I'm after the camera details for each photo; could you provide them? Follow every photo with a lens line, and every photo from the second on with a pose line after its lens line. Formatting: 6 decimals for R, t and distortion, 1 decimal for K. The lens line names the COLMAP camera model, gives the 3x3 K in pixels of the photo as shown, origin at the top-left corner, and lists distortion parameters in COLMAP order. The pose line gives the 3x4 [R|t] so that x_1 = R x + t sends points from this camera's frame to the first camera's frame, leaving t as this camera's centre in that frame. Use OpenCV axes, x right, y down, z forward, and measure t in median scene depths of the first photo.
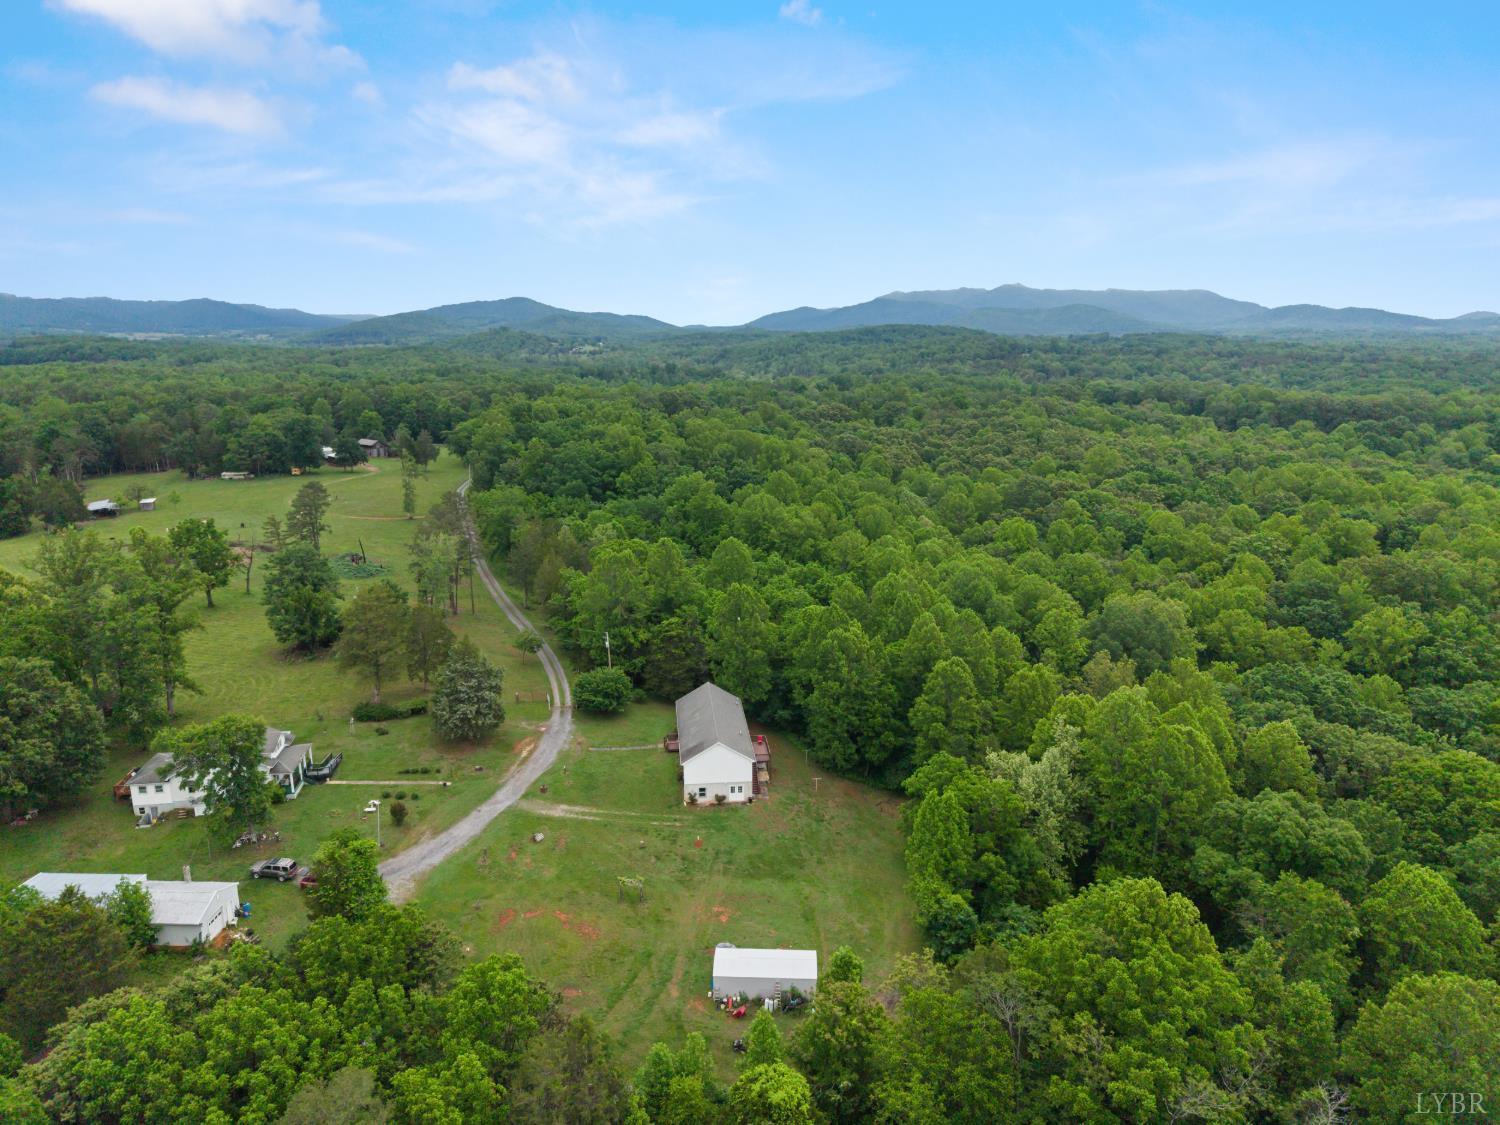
lens RADIAL K [[998.2, 0, 752.7], [0, 998.2, 567.5], [0, 0, 1]] dist [0.042168, -0.044920]
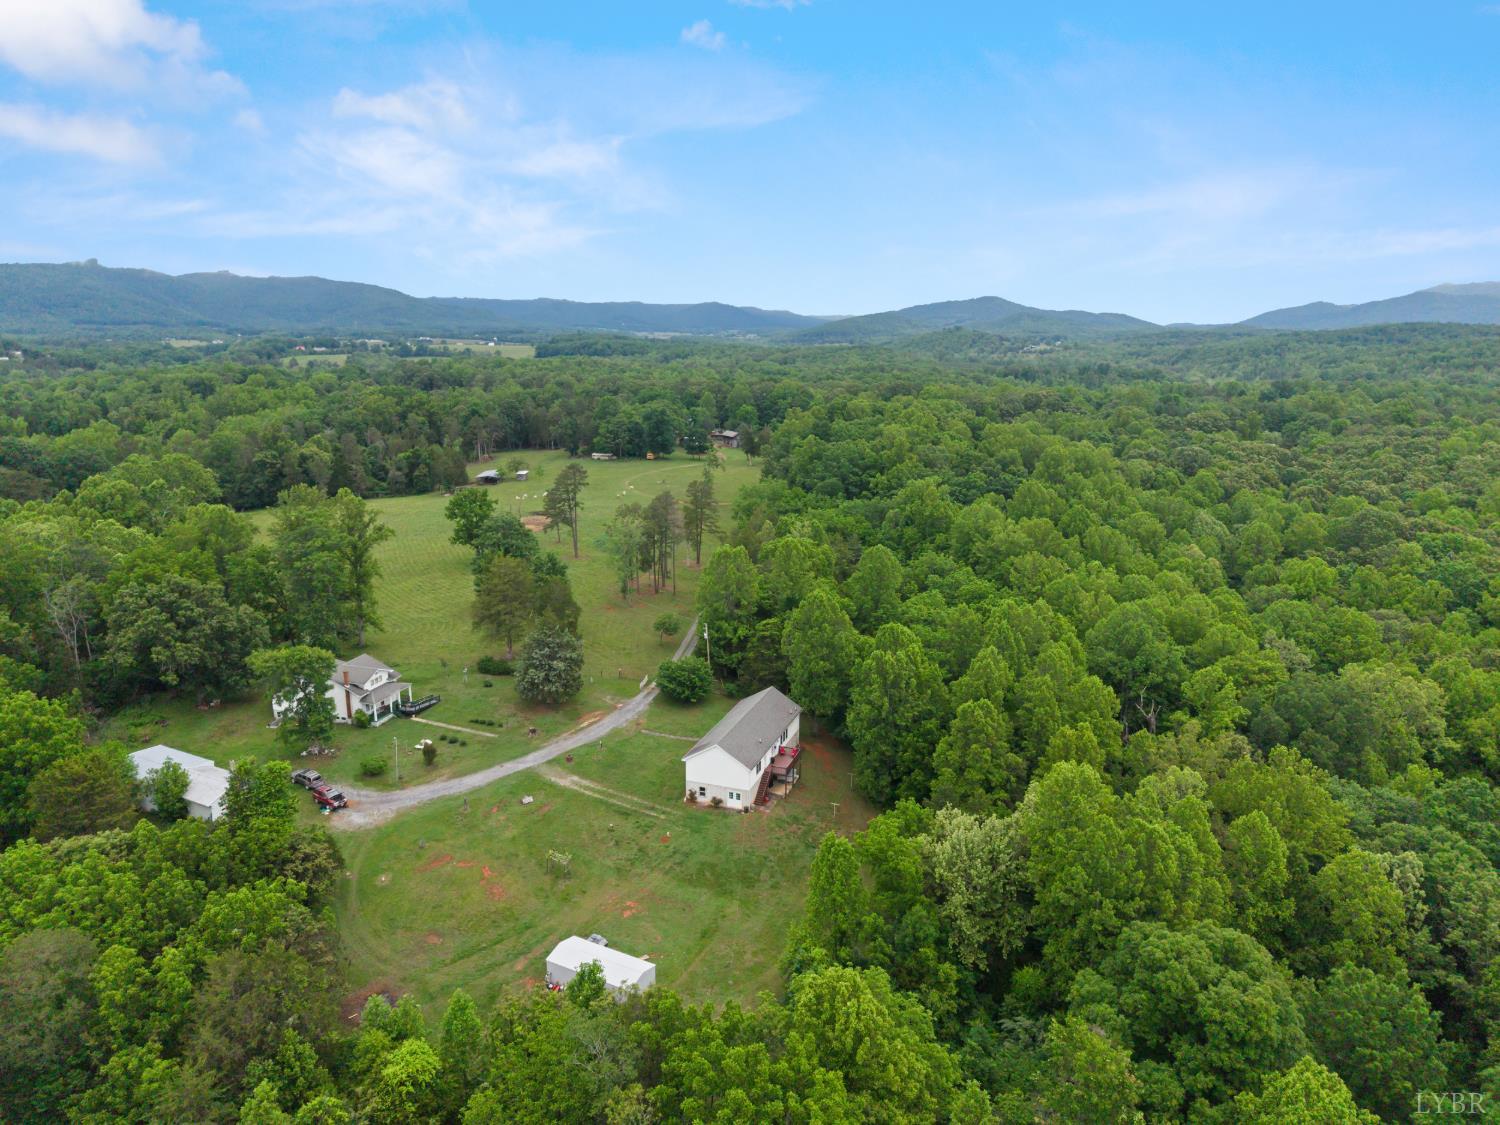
lens RADIAL K [[998.2, 0, 755.1], [0, 998.2, 576.0], [0, 0, 1]] dist [0.042168, -0.044920]
pose [[0.900056, 0.106893, -0.422461, 0.187486], [-0.103209, 0.994156, 0.031659, -0.012395], [0.423376, 0.015107, 0.905828, 0.054402]]
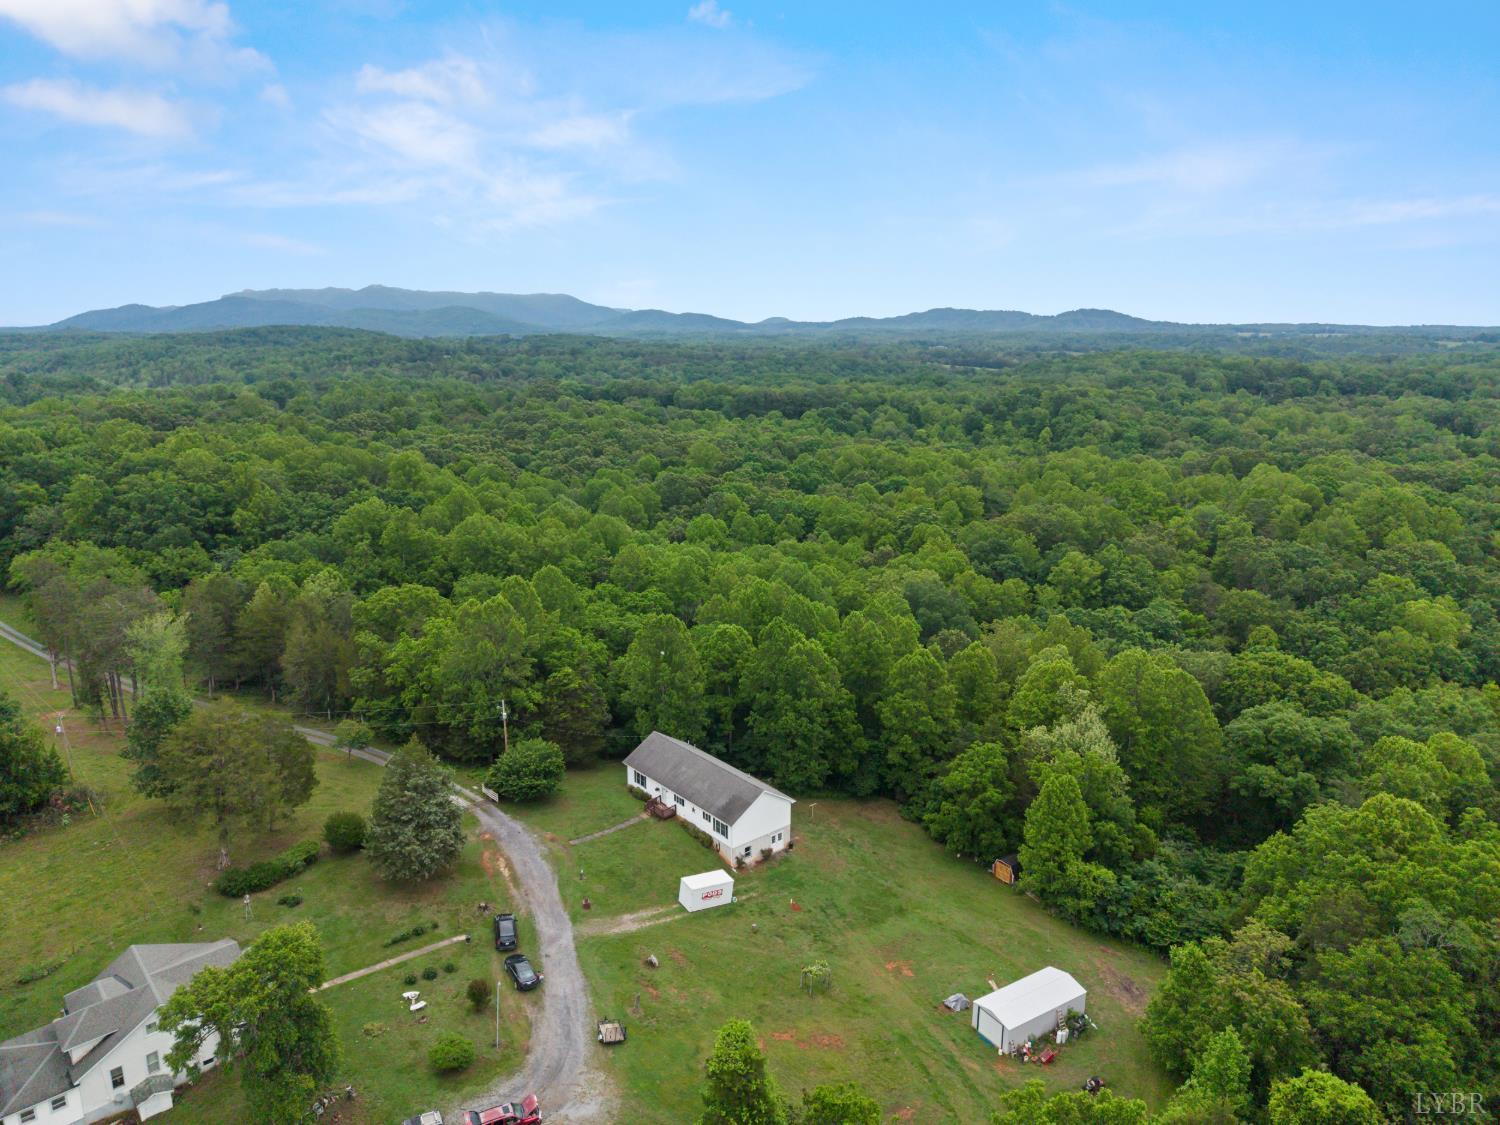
lens RADIAL K [[998.2, 0, 751.5], [0, 998.2, 565.2], [0, 0, 1]] dist [0.042168, -0.044920]
pose [[0.829079, -0.130097, 0.543786, -0.234070], [0.132208, 0.990589, 0.035423, -0.026419], [-0.543277, 0.042524, 0.838476, 0.117605]]
